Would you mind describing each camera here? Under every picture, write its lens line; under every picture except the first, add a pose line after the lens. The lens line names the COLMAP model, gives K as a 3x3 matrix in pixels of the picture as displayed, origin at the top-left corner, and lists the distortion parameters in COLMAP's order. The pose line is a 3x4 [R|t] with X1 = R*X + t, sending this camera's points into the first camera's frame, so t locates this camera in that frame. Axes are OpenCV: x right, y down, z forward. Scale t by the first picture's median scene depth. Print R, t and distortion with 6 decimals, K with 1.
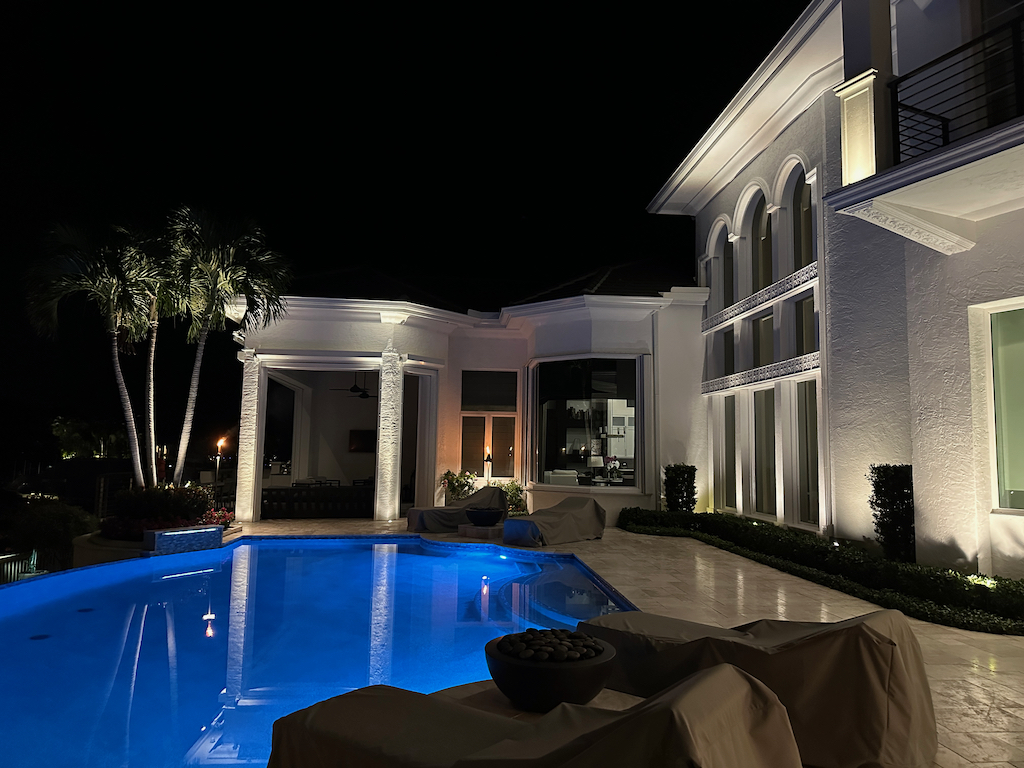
lens RADIAL K [[722.1, 0, 499.2], [0, 722.1, 387.0], [0, 0, 1]] dist [0.112982, -0.172581]
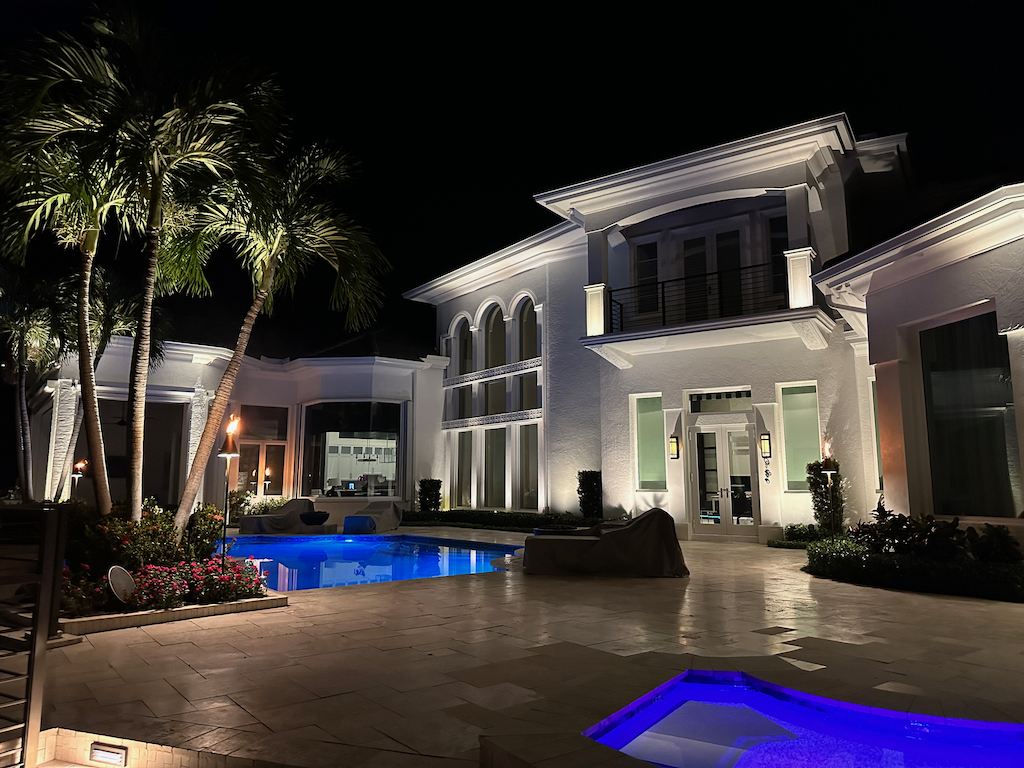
lens RADIAL K [[718.8, 0, 512.0], [0, 718.8, 384.0], [0, 0, 1]] dist [0.083954, -0.107207]
pose [[0.843855, 0.058204, 0.533405, -0.420031], [-0.032673, 0.997828, -0.057192, -0.004815], [-0.535575, 0.030834, 0.843925, -0.320869]]
